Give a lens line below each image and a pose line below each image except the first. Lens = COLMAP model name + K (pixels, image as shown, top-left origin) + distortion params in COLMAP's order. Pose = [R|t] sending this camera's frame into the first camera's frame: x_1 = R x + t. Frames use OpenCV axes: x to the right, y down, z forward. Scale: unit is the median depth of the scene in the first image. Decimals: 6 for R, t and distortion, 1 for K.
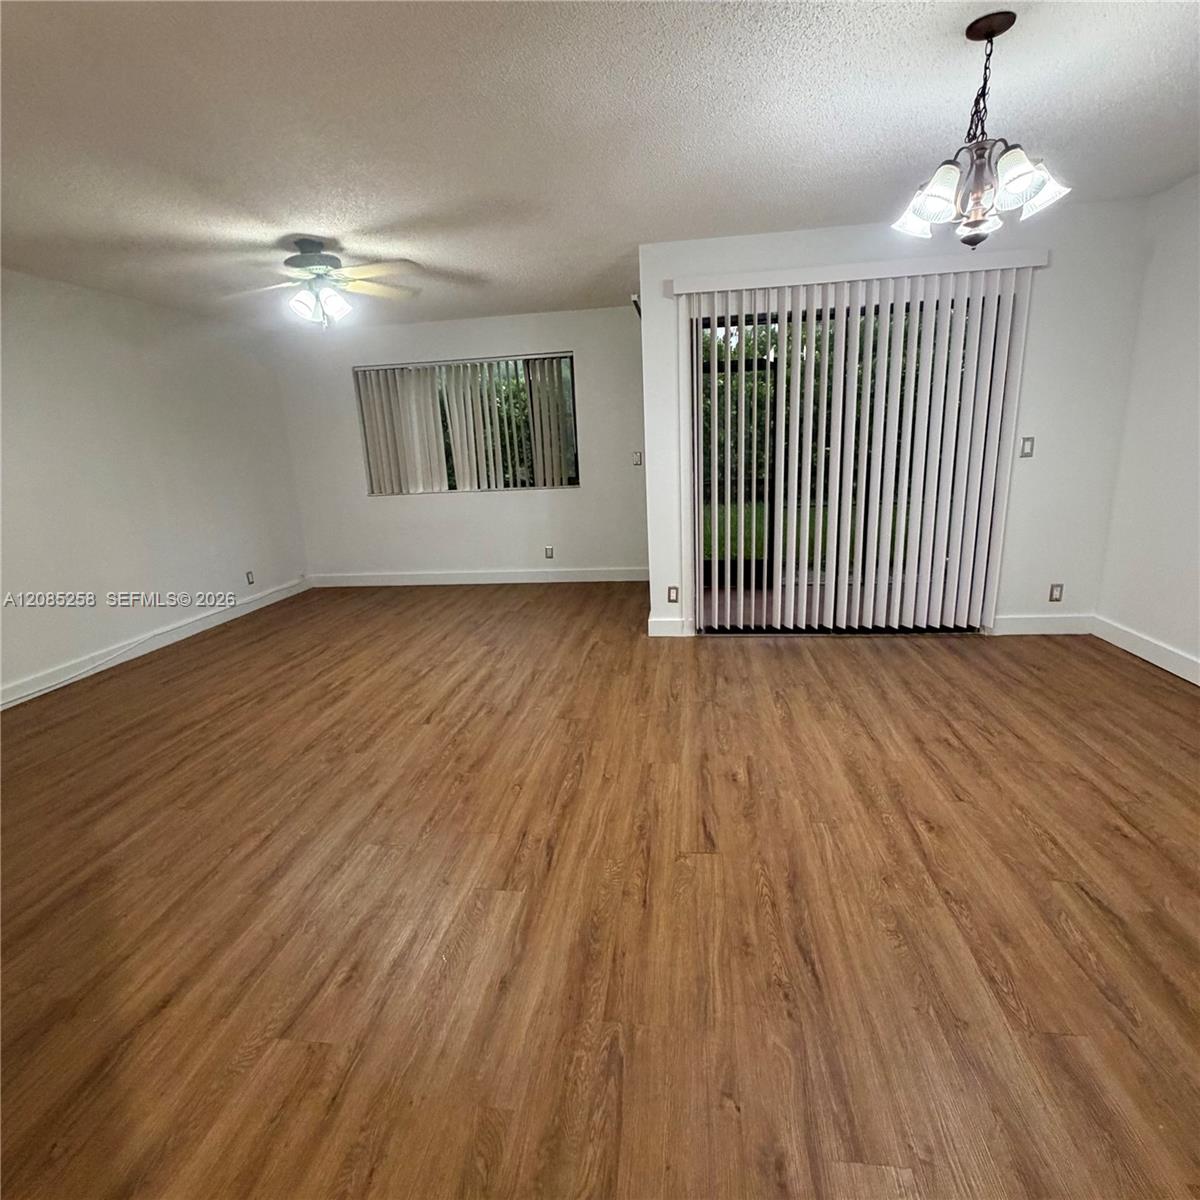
lens RADIAL K [[636.8, 0, 599.6], [0, 636.8, 596.4], [0, 0, 1]] dist [-0.002714, -0.000364]
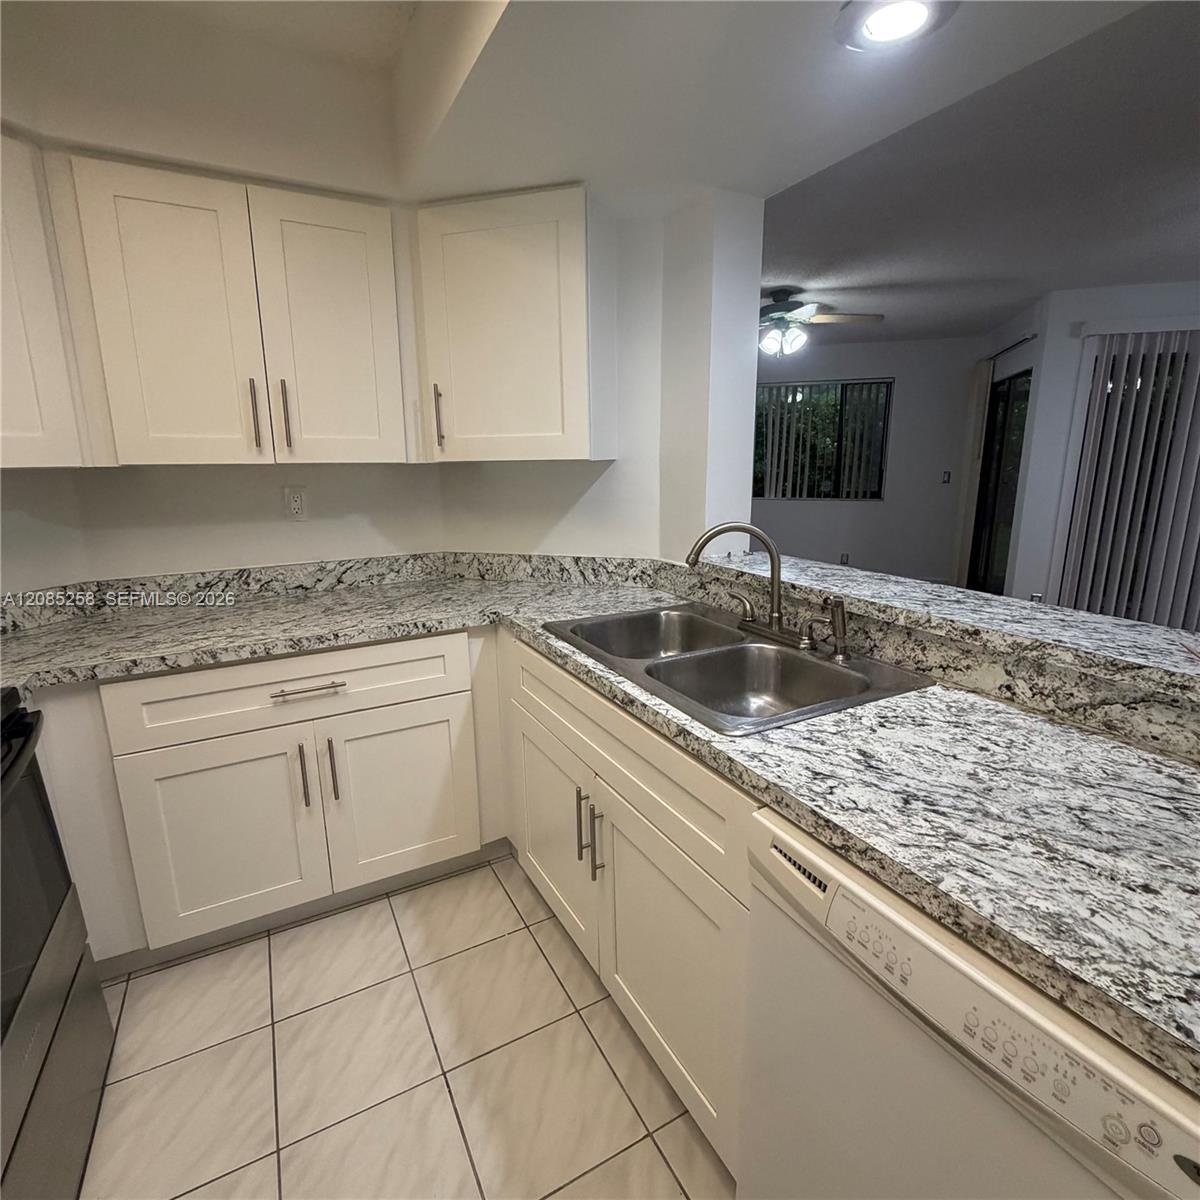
lens RADIAL K [[636.8, 0, 602.6], [0, 636.8, 593.5], [0, 0, 1]] dist [-0.002714, -0.000364]
pose [[0.984461, 0.075531, -0.158527, -0.448239], [-0.079381, 0.996680, -0.018087, 0.061709], [0.156635, 0.030390, 0.987189, -0.202739]]
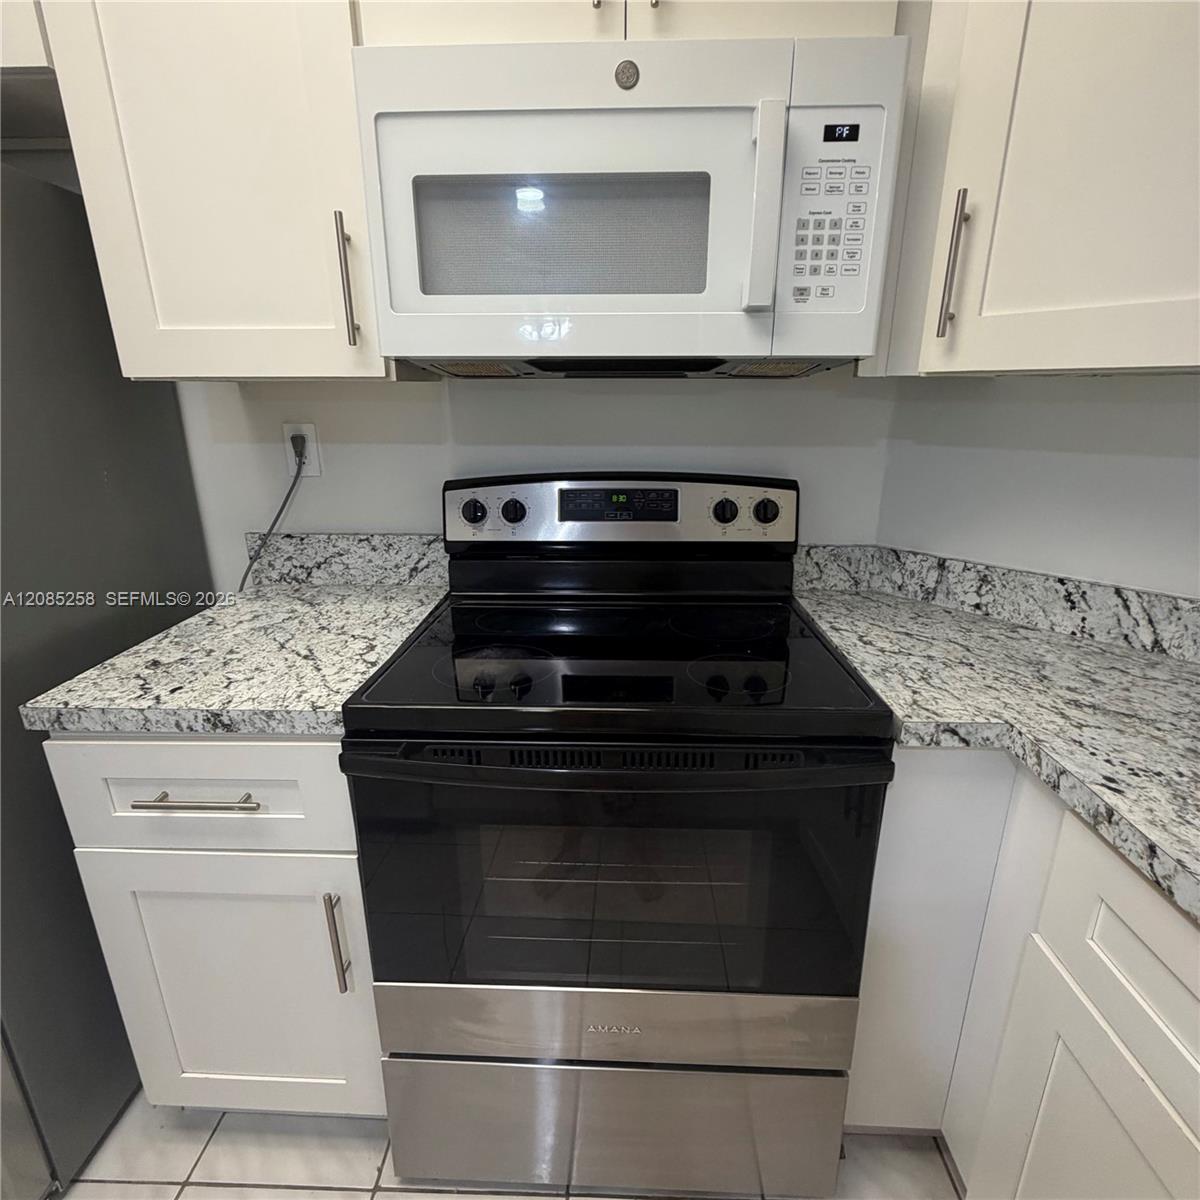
lens RADIAL K [[636.8, 0, 599.6], [0, 636.8, 593.6], [0, 0, 1]] dist [-0.002714, -0.000364]
pose [[-0.643437, 0.274310, -0.714663, -0.580619], [-0.151514, 0.869485, 0.470149, 0.011862], [0.750355, 0.410792, -0.517896, 0.073536]]
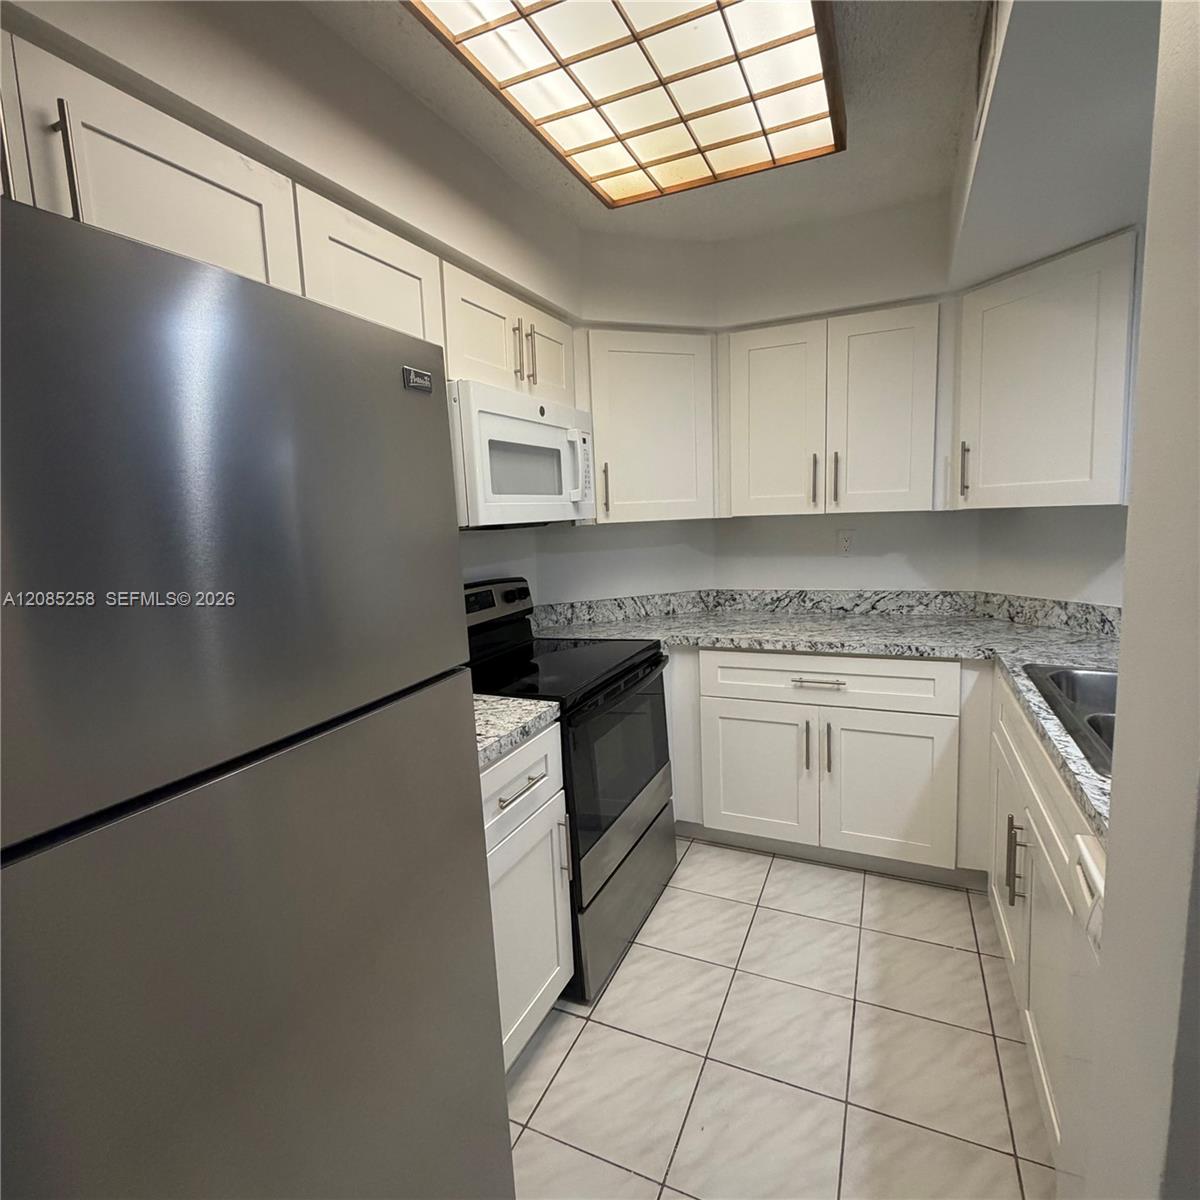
lens RADIAL K [[636.8, 0, 598.2], [0, 636.8, 592.6], [0, 0, 1]] dist [-0.002714, -0.000364]
pose [[0.452350, 0.143020, -0.880298, -0.311065], [-0.193770, 0.979240, 0.059524, 0.060060], [0.870536, 0.143650, 0.470672, -0.259269]]
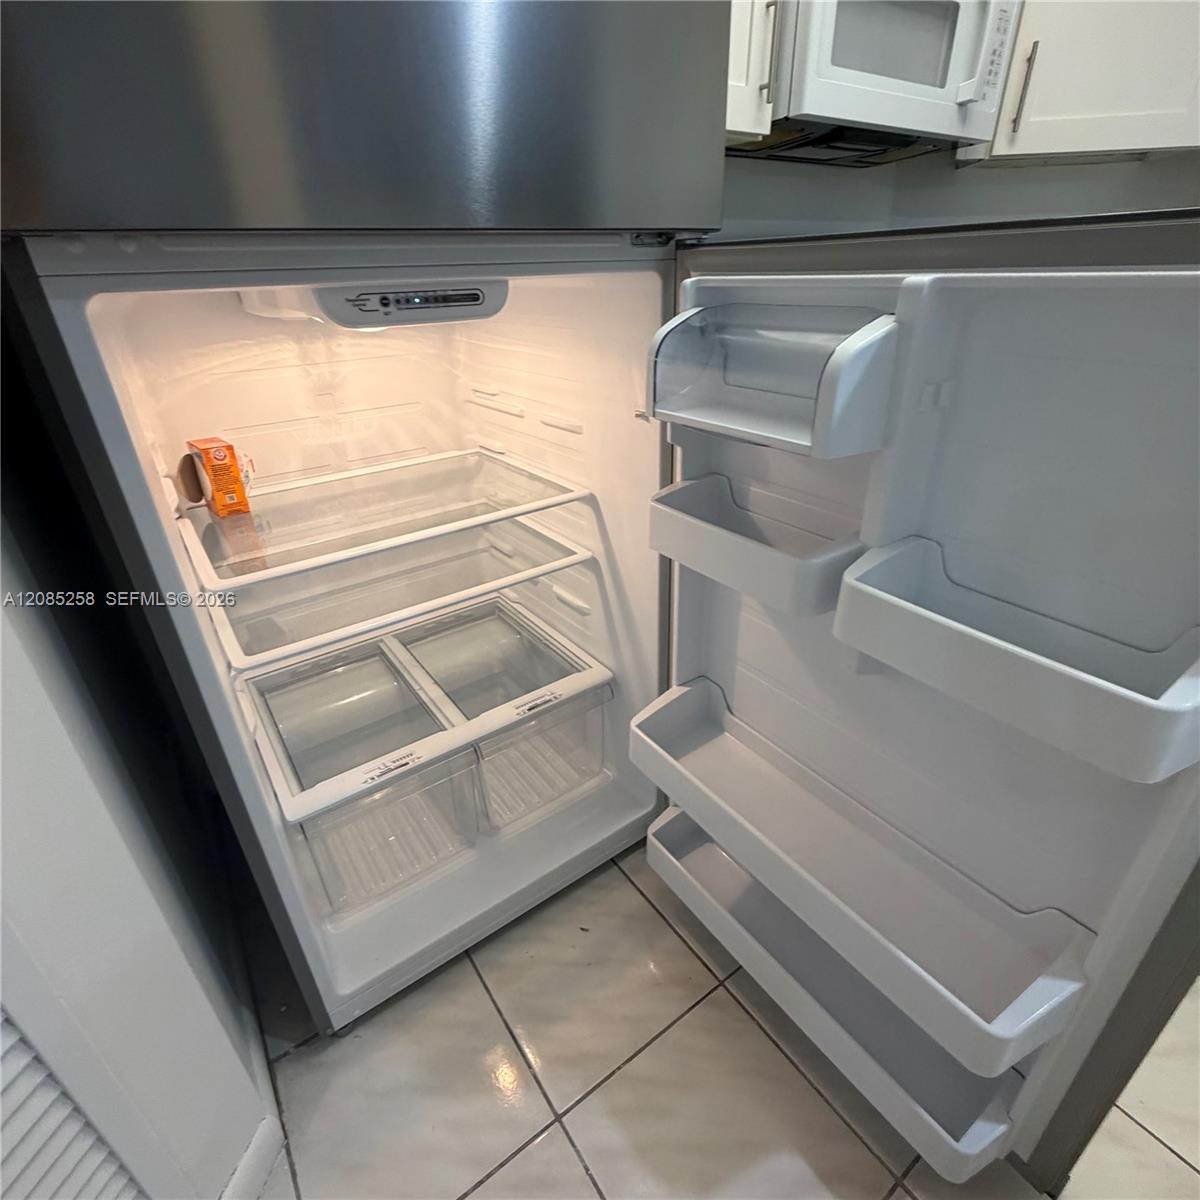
lens RADIAL K [[636.8, 0, 596.2], [0, 636.8, 593.9], [0, 0, 1]] dist [-0.002714, -0.000364]
pose [[-0.039382, 0.506642, -0.861257, -0.347219], [-0.205233, 0.839448, 0.503197, 0.113629], [0.977920, 0.196575, 0.070921, -0.208818]]
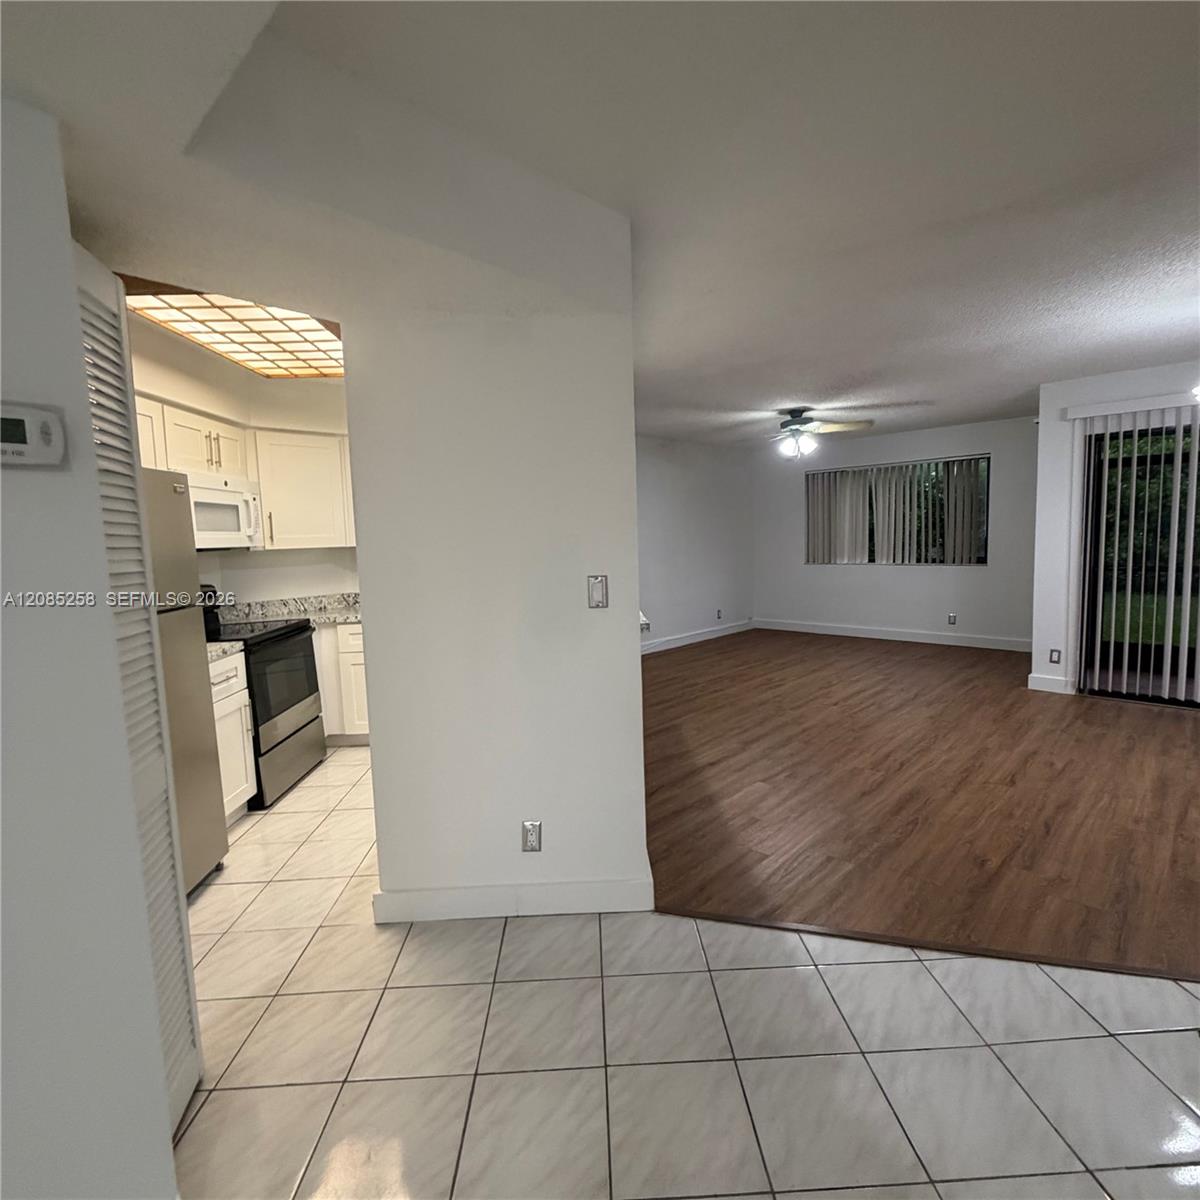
lens RADIAL K [[636.8, 0, 602.4], [0, 636.8, 593.0], [0, 0, 1]] dist [-0.002714, -0.000364]
pose [[0.807419, 0.077361, -0.584885, 0.117545], [-0.147637, 0.986318, -0.073351, 0.091606], [0.571208, 0.145576, 0.807793, -0.457637]]
